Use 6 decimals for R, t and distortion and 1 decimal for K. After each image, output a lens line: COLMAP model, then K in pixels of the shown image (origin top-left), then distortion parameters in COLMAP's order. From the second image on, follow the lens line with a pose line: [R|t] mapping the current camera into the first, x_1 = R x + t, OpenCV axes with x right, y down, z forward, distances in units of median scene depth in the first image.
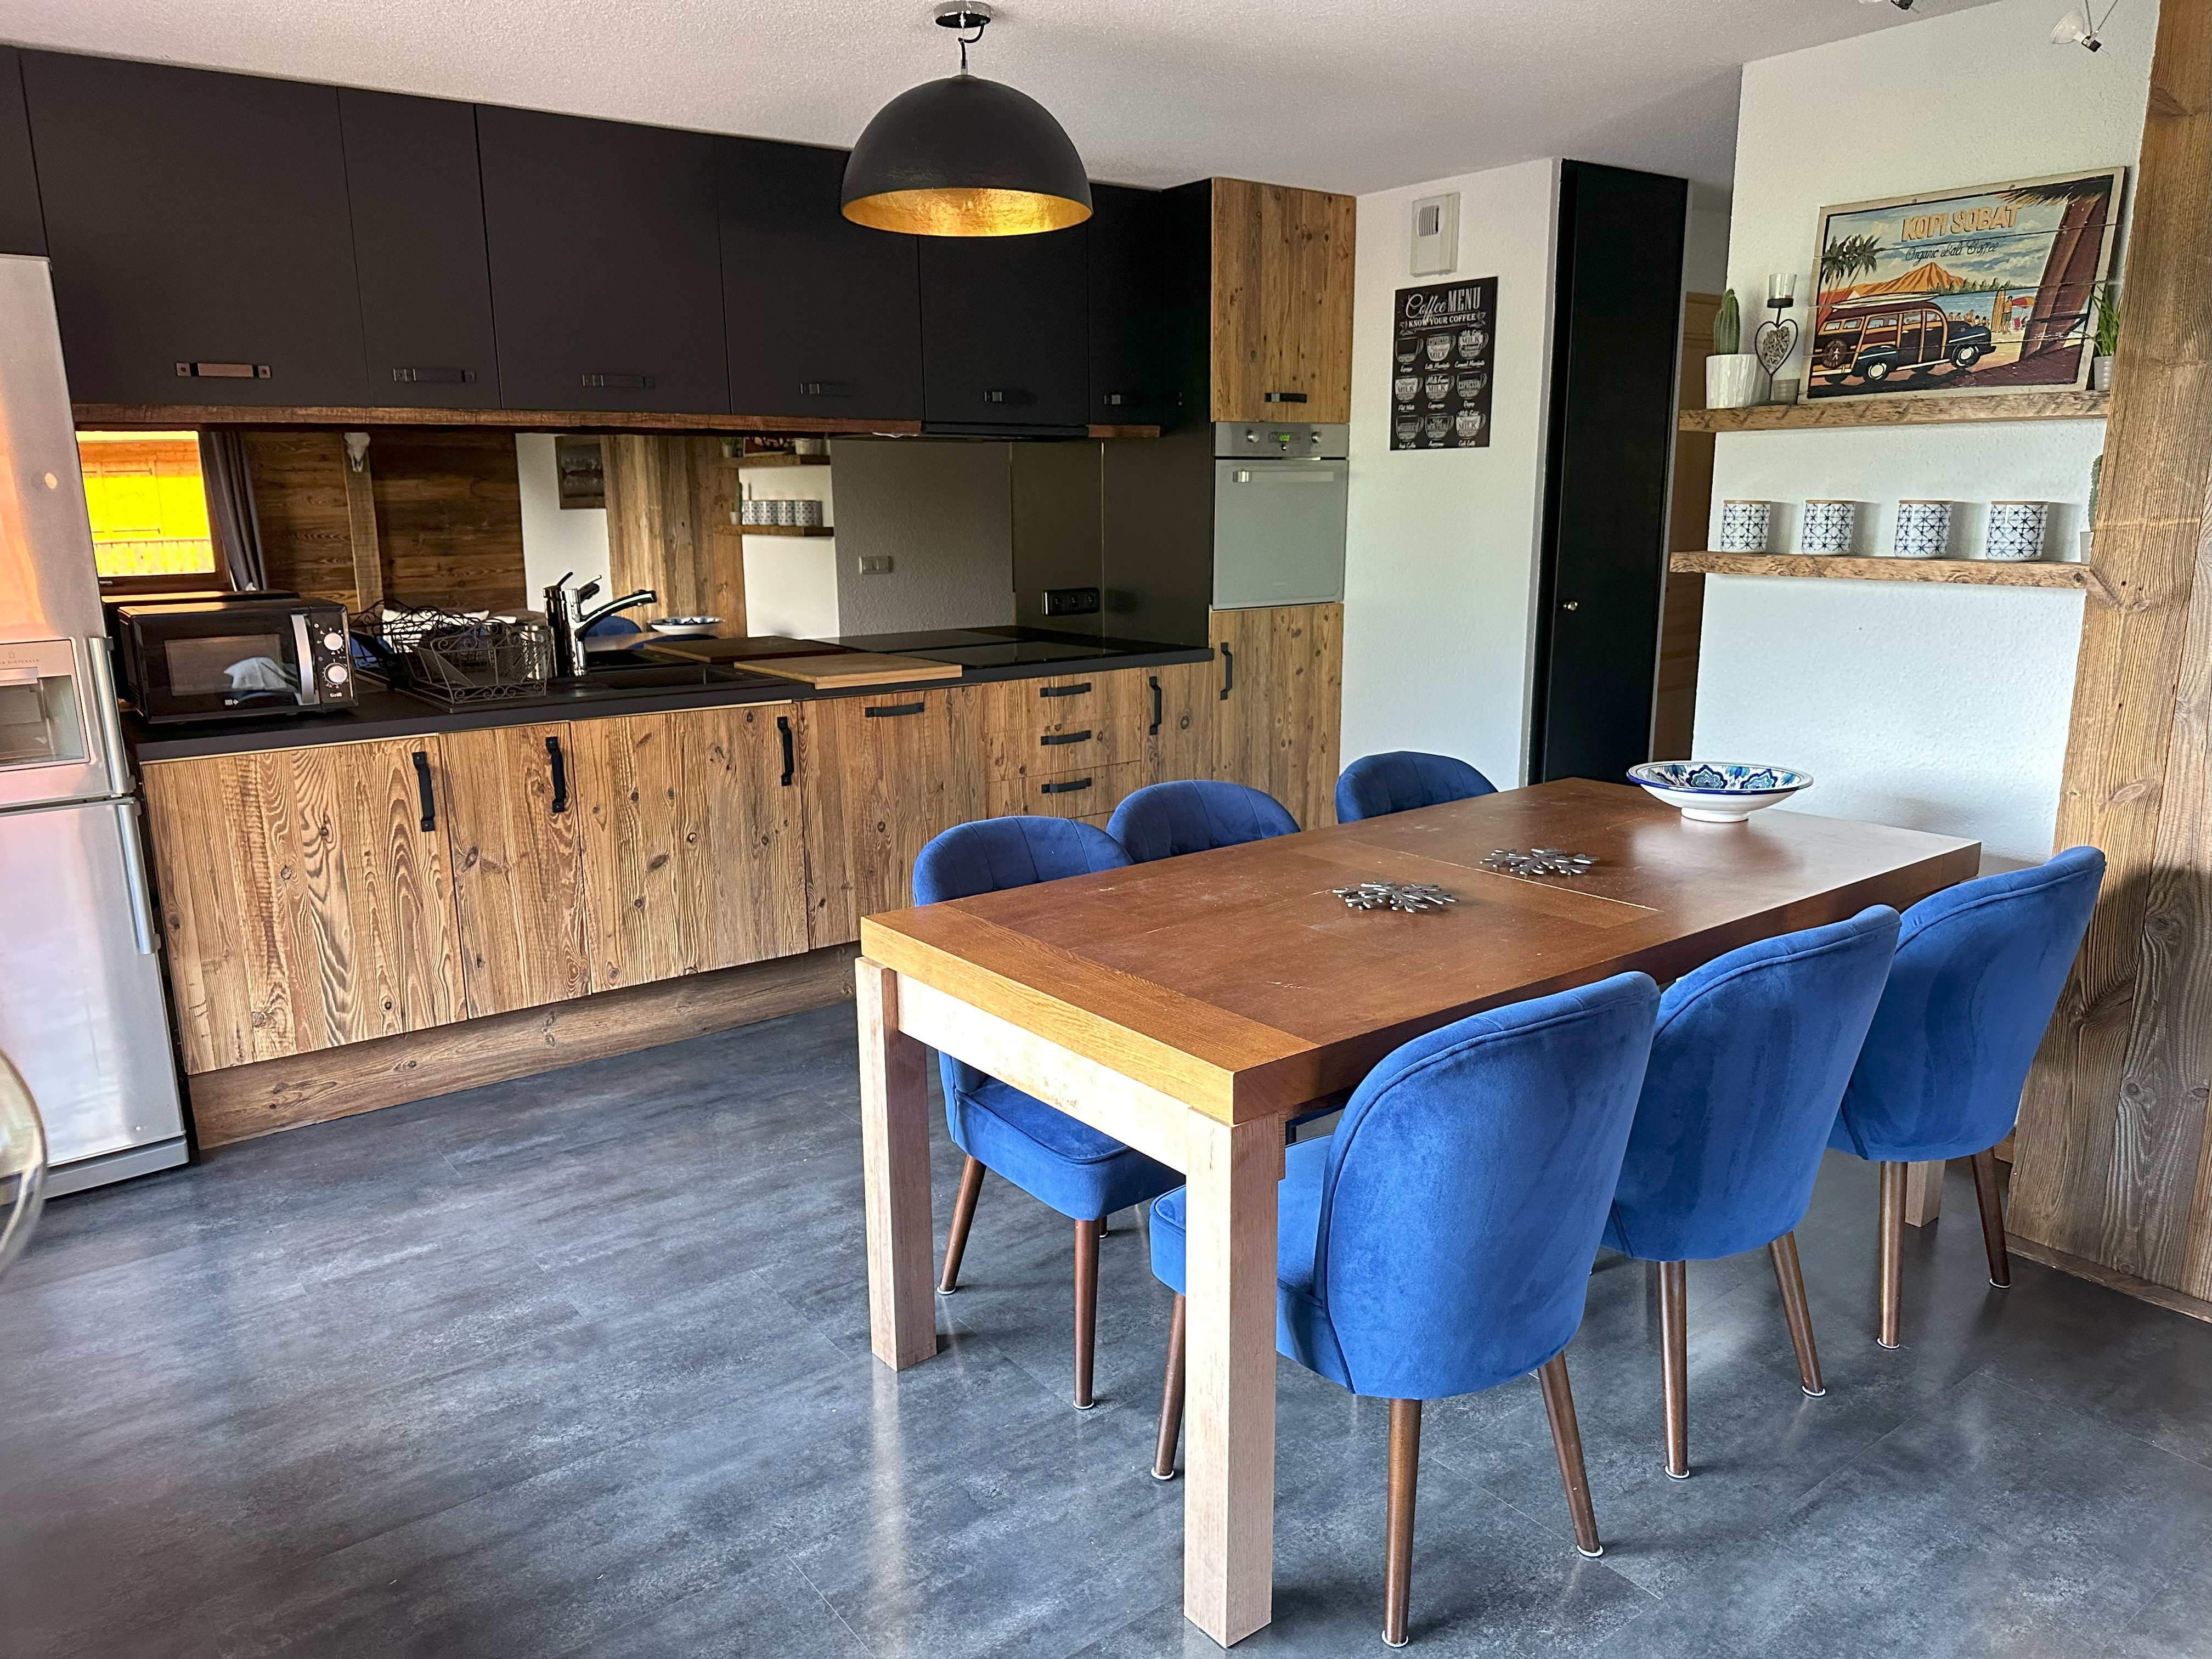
lens RADIAL K [[1564.4, 0, 1102.0], [0, 1564.4, 849.0], [0, 0, 1]] dist [0.110283, -0.180769]
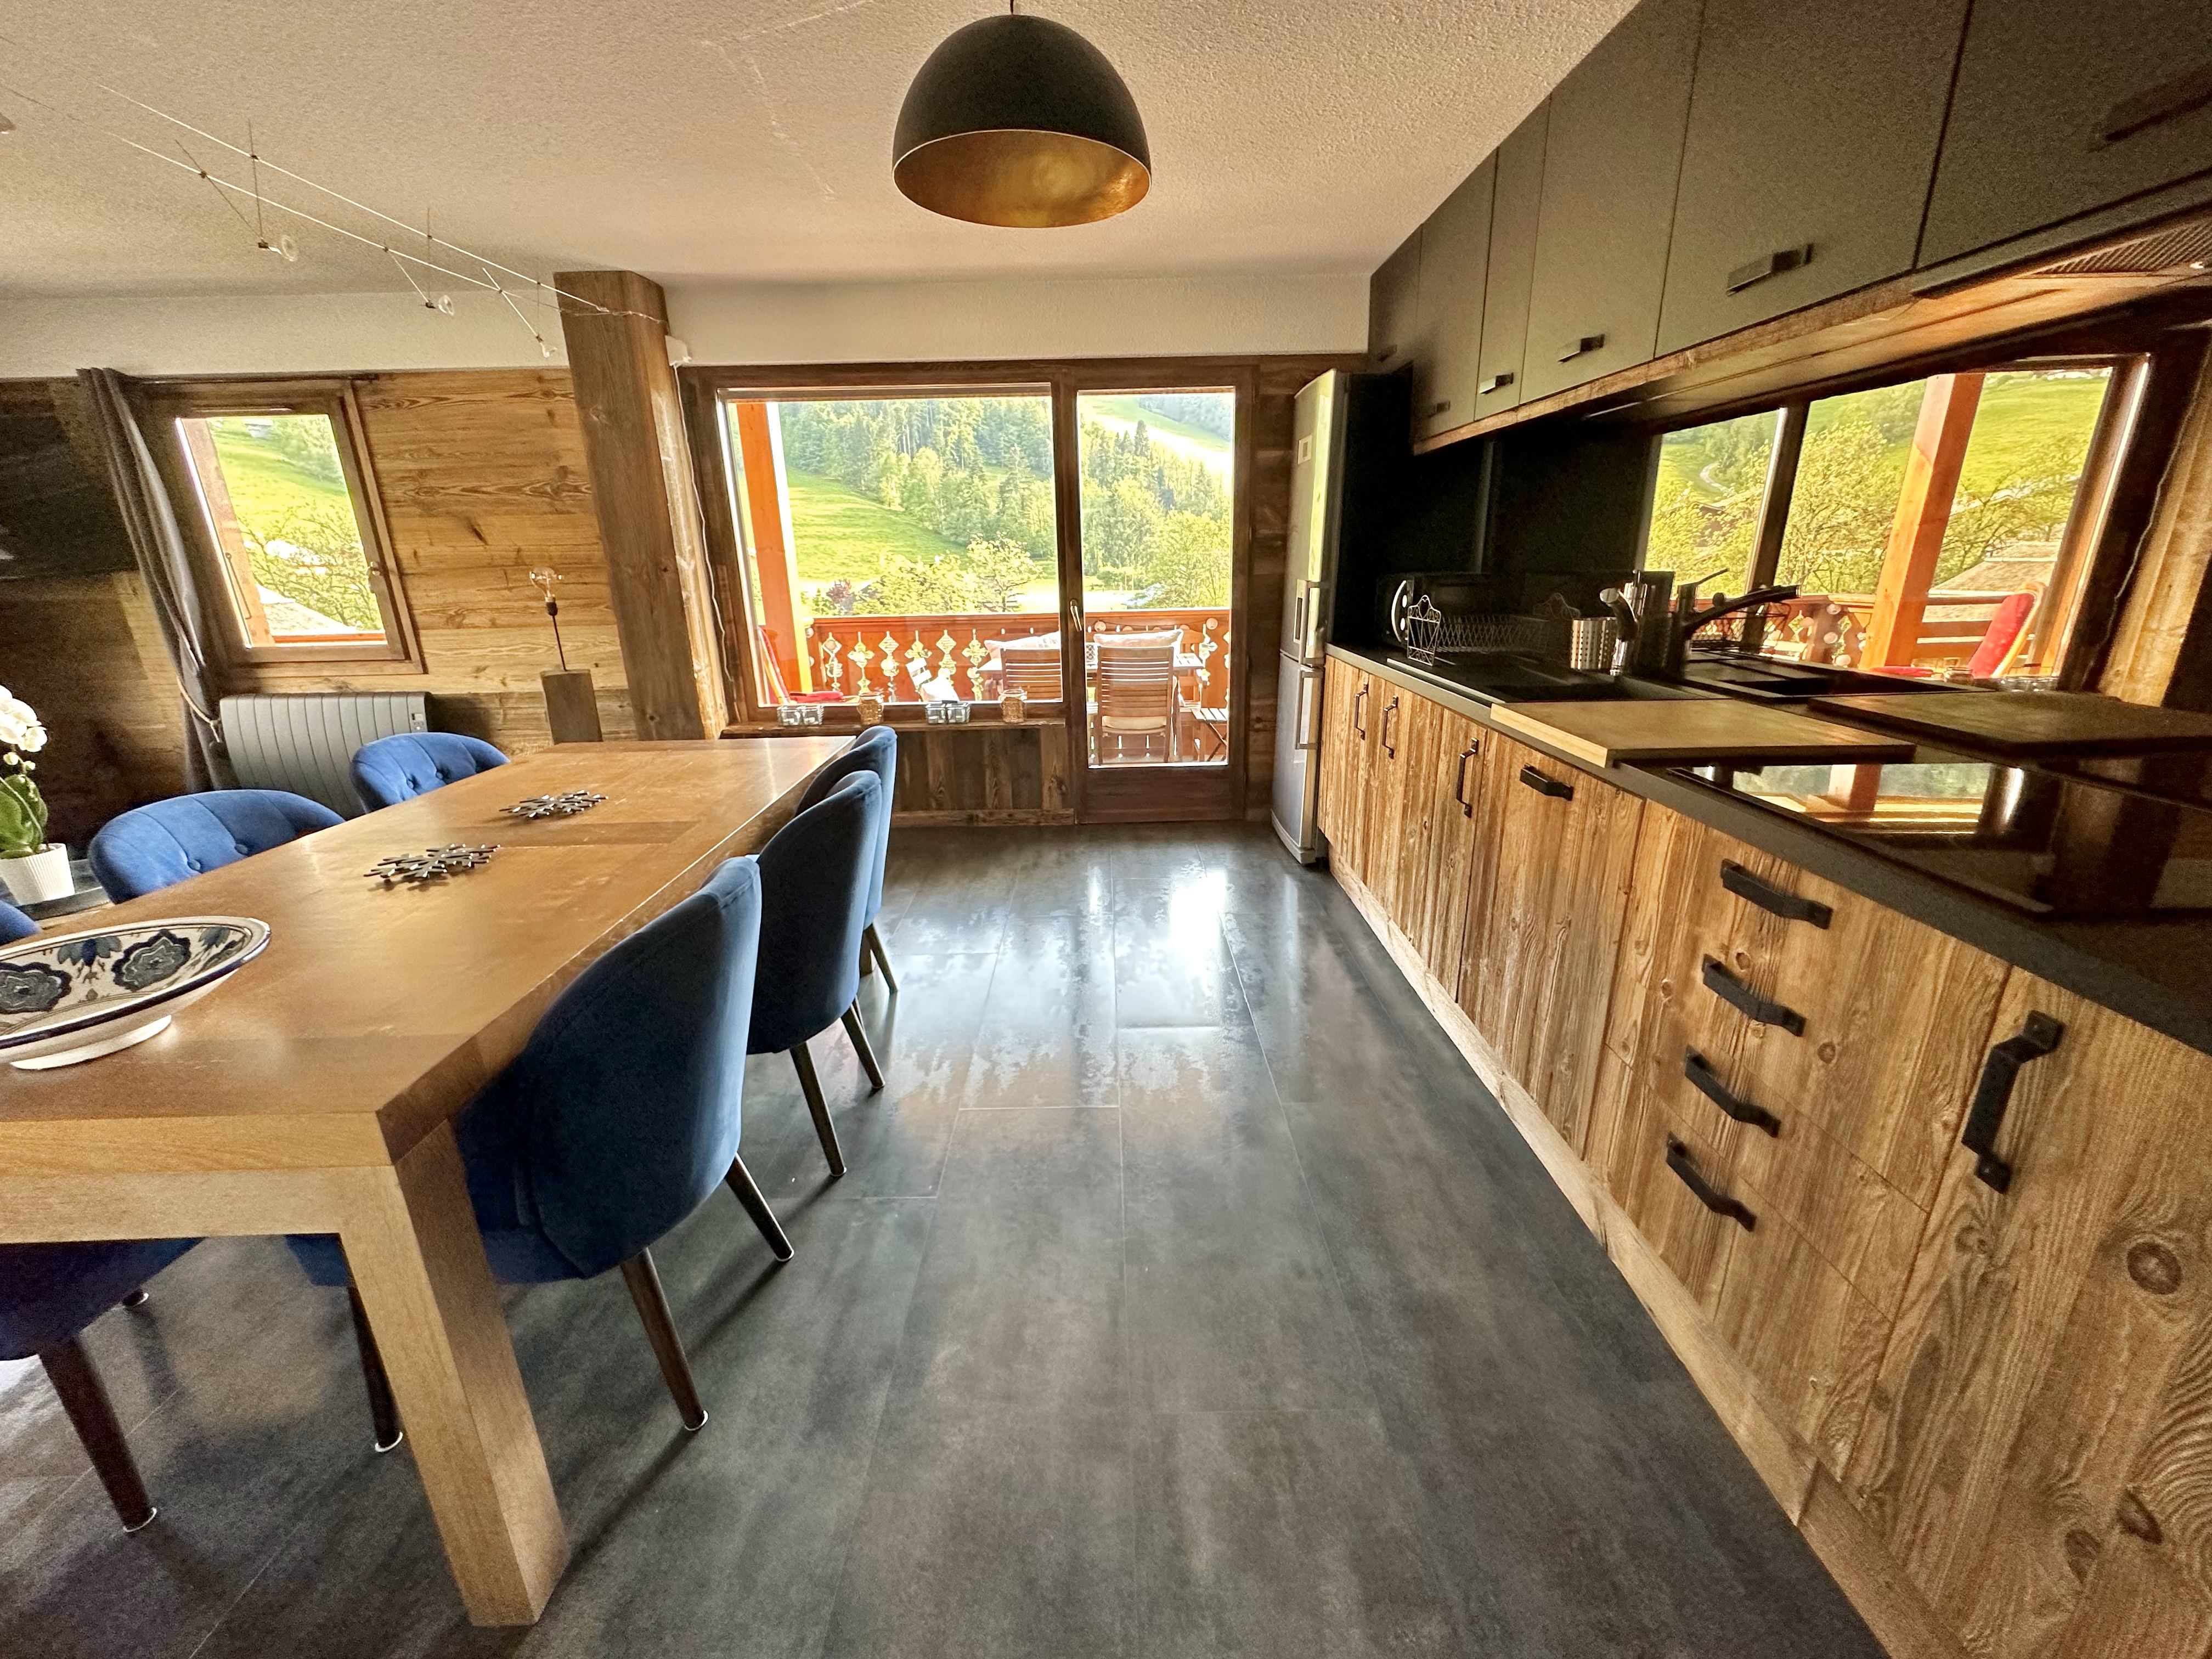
lens RADIAL K [[880.7, 0, 1104.0], [0, 880.7, 829.2], [0, 0, 1]] dist [-0.000427, -0.000560]
pose [[-0.608197, 0.262071, -0.749277, 0.335944], [-0.154277, 0.886901, 0.435436, -0.246252], [0.778650, 0.380427, -0.498979, 1.237093]]
